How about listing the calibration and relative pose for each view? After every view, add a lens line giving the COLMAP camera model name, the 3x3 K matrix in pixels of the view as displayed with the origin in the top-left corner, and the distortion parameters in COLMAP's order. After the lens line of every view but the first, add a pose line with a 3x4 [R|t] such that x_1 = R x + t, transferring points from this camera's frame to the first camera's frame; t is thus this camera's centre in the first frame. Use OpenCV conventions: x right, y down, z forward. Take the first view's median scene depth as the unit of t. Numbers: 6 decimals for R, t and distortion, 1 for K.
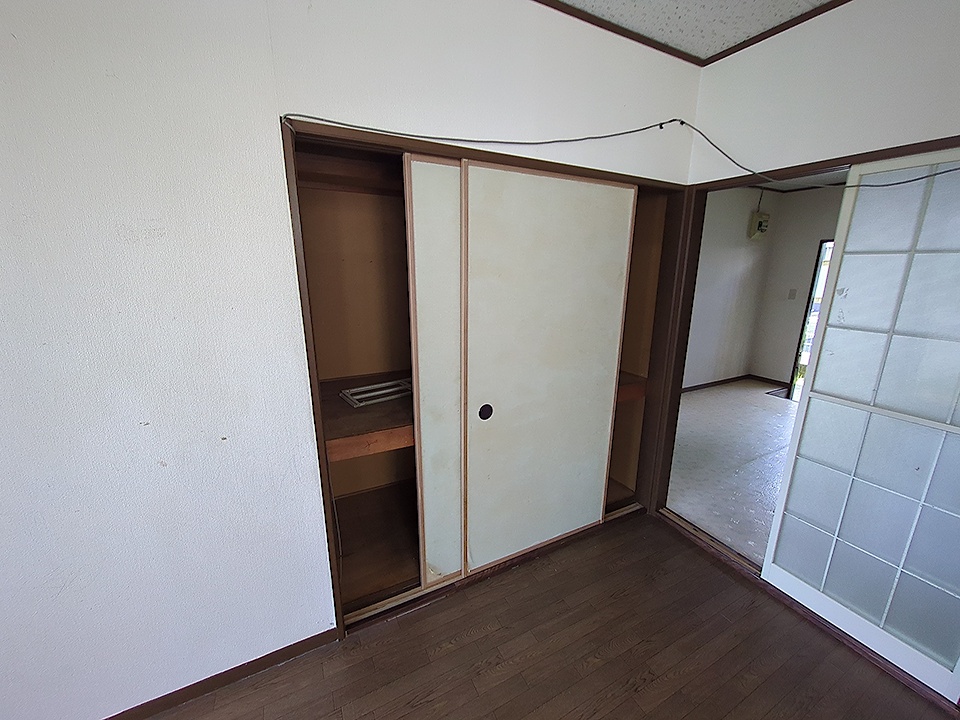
lens RADIAL K [[378.1, 0, 480.1], [0, 378.1, 360.3], [0, 0, 1]] dist [-0.006078, 0.000813]
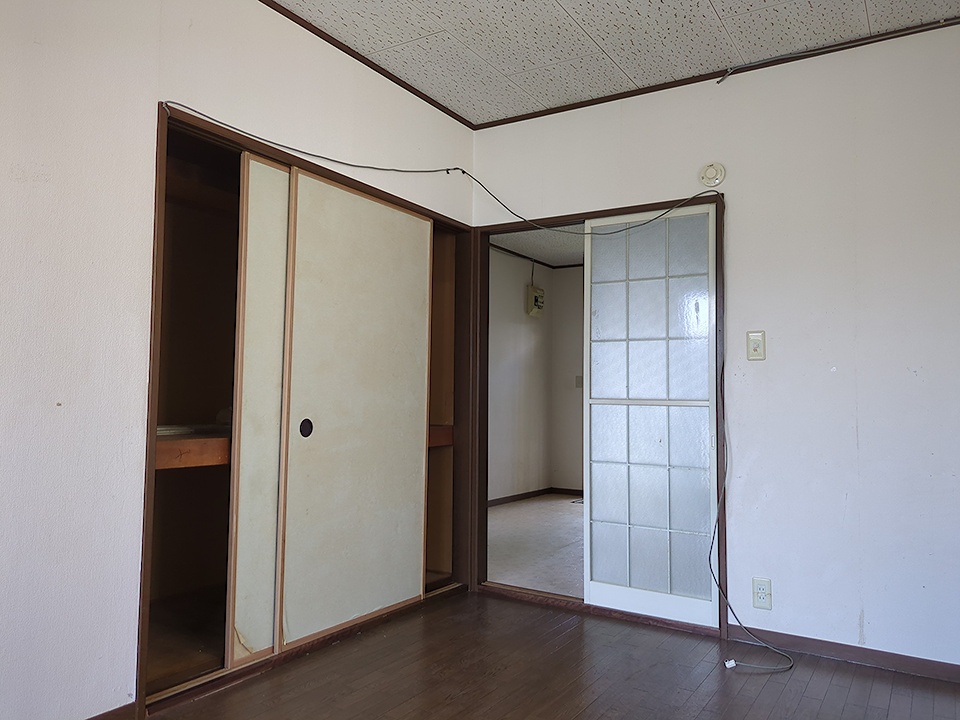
lens RADIAL K [[713.0, 0, 479.5], [0, 713.0, 359.1], [0, 0, 1]] dist [0.010635, 0.001698]
pose [[0.861691, 0.033459, 0.506329, -0.448700], [0.112385, 0.960460, -0.254730, 0.417099], [-0.494831, 0.276402, 0.823859, -0.570536]]
